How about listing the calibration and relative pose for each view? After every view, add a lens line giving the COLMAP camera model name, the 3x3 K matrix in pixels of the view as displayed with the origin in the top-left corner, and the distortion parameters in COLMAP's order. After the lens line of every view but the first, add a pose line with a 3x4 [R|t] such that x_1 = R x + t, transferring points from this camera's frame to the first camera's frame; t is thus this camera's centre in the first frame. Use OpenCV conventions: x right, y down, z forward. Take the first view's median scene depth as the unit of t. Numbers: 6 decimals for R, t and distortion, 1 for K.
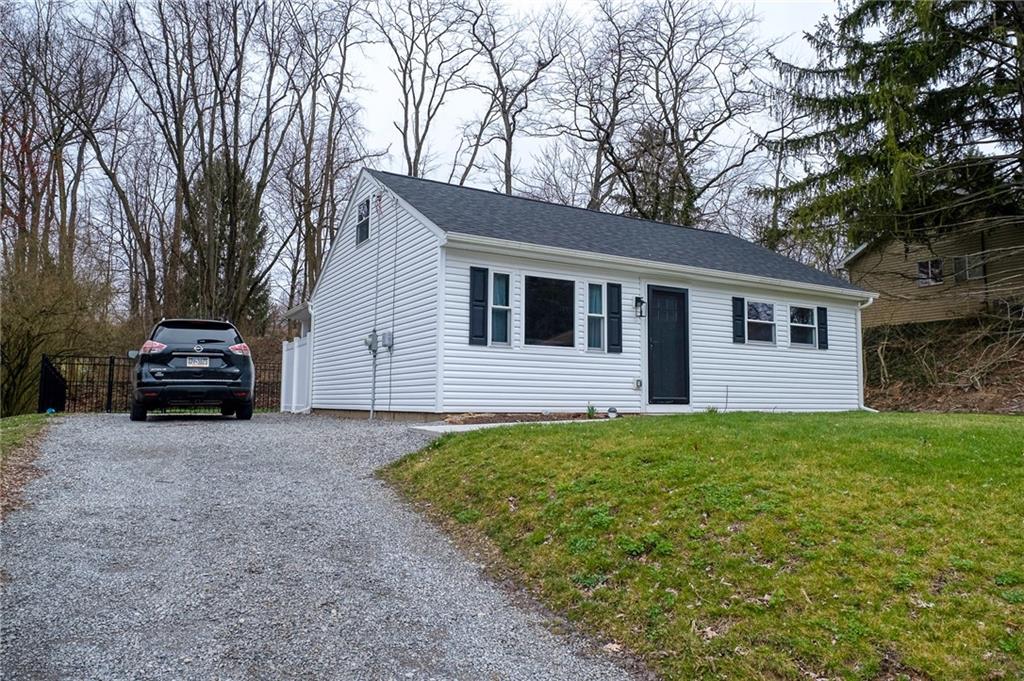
lens RADIAL K [[703.7, 0, 512.0], [0, 703.7, 340.5], [0, 0, 1]] dist [0.000243, -0.000125]
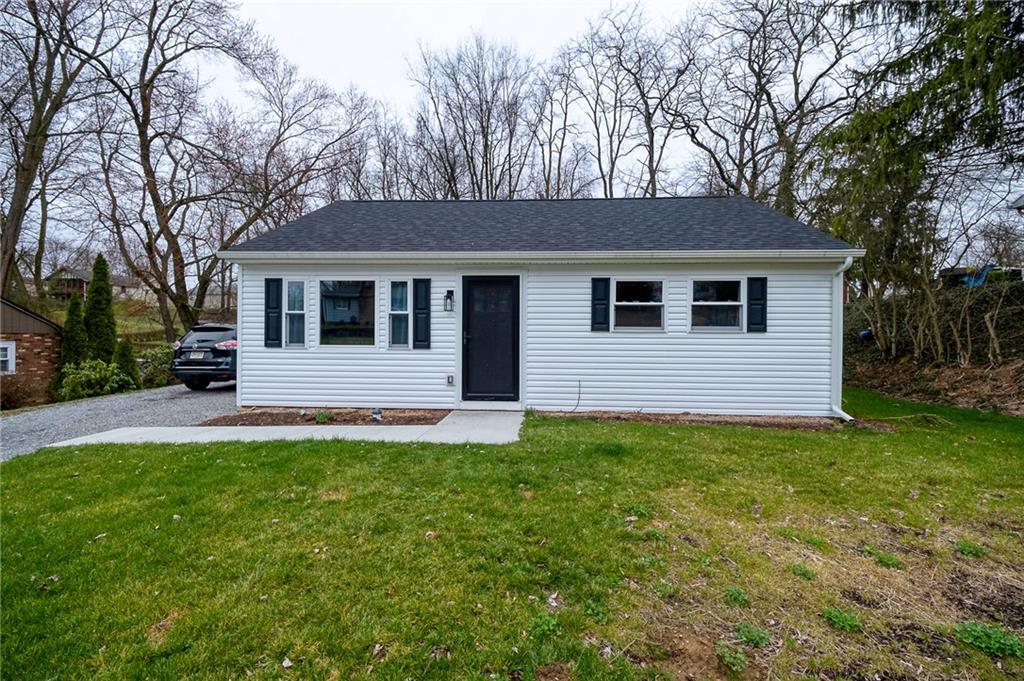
lens RADIAL K [[443.5, 0, 512.0], [0, 443.5, 340.5], [0, 0, 1]] dist [0.007572, -0.000837]
pose [[0.830782, -0.000831, -0.556597, 0.594277], [0.049825, 0.996095, 0.072881, -0.033393], [0.554363, -0.088281, 0.827579, 0.544187]]
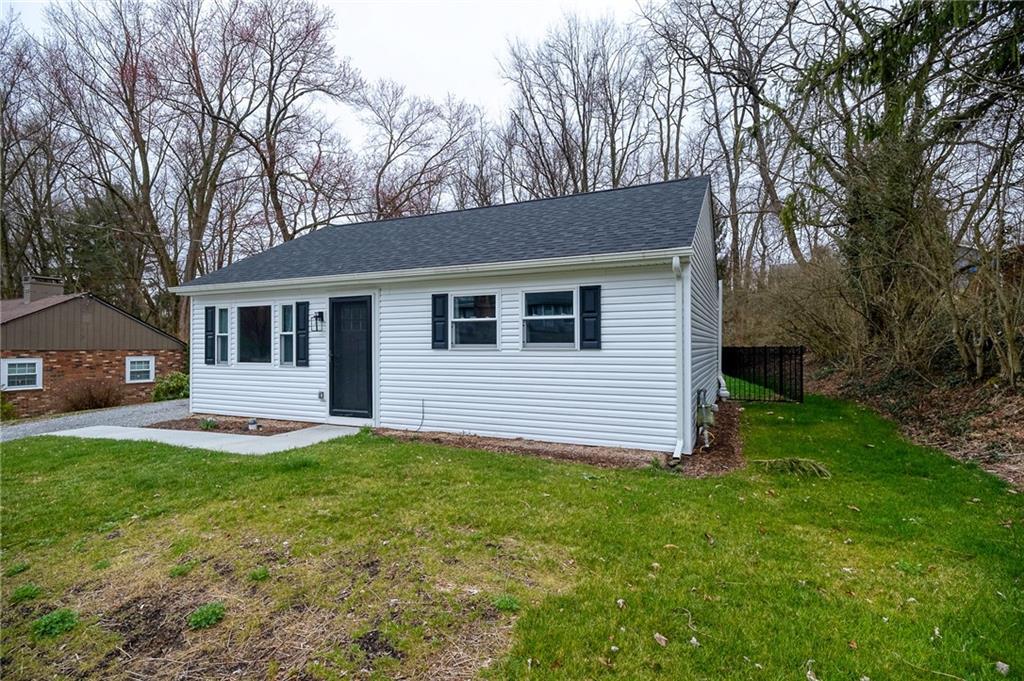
lens RADIAL K [[499.8, 0, 512.0], [0, 499.8, 340.5], [0, 0, 1]] dist [0.010014, -0.000139]
pose [[0.577212, -0.019011, -0.816373, 0.952252], [0.081136, 0.996117, 0.034171, -0.022138], [0.812553, -0.085961, 0.576513, 0.809624]]
